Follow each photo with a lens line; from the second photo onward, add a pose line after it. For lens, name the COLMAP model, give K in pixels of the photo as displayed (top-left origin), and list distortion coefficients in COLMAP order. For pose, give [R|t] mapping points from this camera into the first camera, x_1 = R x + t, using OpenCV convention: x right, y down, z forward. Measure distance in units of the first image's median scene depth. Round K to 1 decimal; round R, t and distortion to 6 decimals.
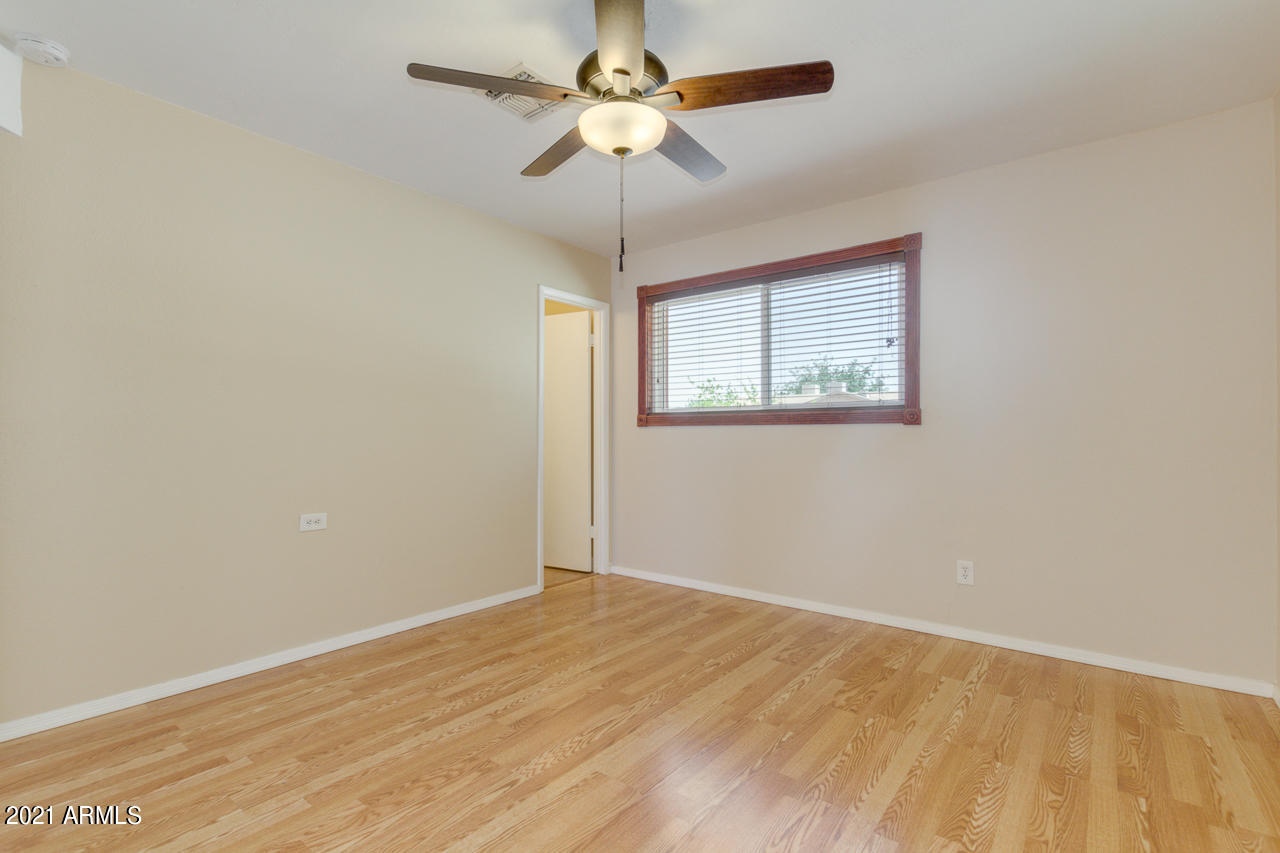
lens RADIAL K [[588.9, 0, 641.9], [0, 588.9, 435.5], [0, 0, 1]] dist [0.000221, -0.002493]
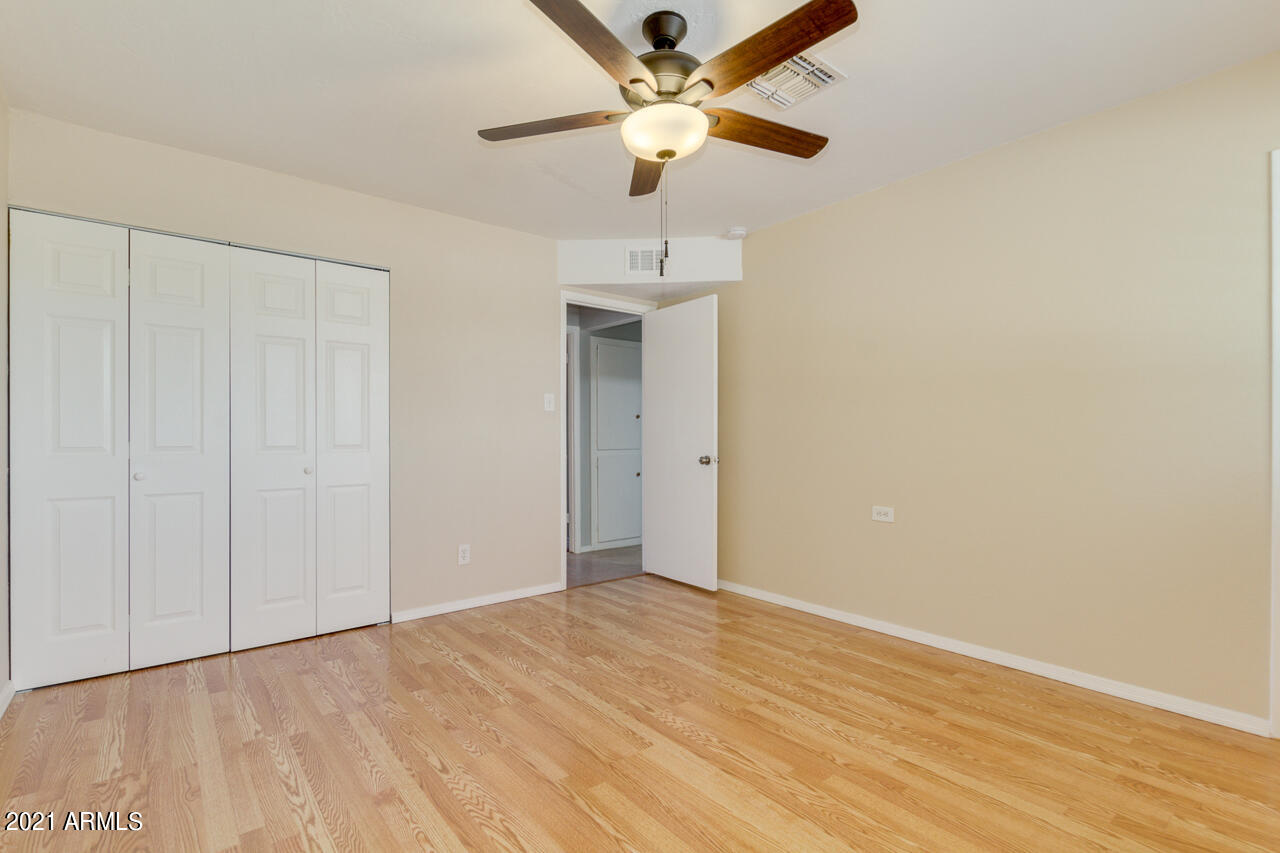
lens RADIAL K [[588.9, 0, 638.6], [0, 588.9, 426.9], [0, 0, 1]] dist [0.000221, -0.002493]
pose [[-0.213545, -0.016022, -0.976802, 0.659853], [-0.003694, 0.999872, -0.015593, -0.001724], [0.976926, 0.000278, -0.213576, 0.790590]]
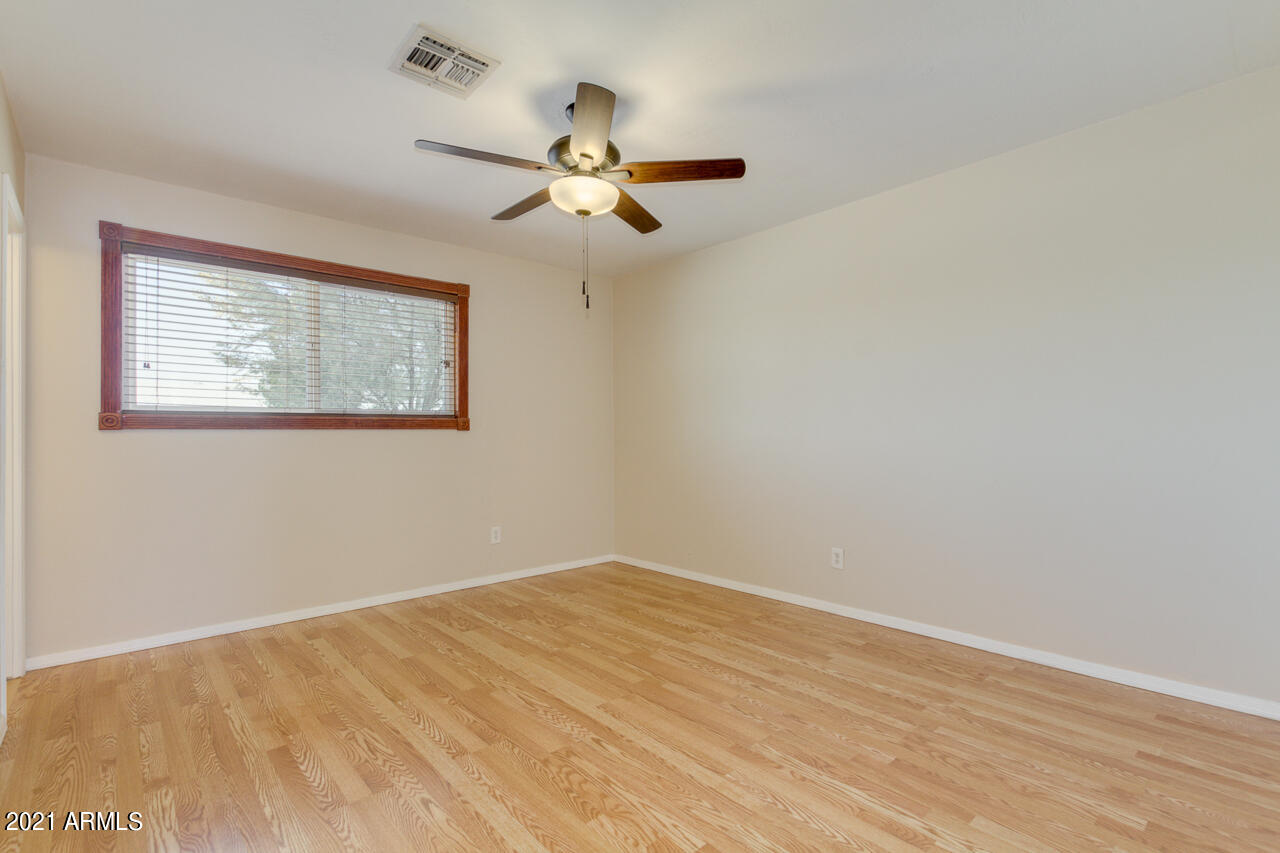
lens RADIAL K [[588.9, 0, 621.9], [0, 588.9, 432.6], [0, 0, 1]] dist [0.000221, -0.002493]
pose [[0.201424, 0.003790, 0.979497, -0.845797], [0.011694, 0.999912, -0.006274, -0.001303], [-0.979434, 0.012718, 0.201362, 0.450853]]
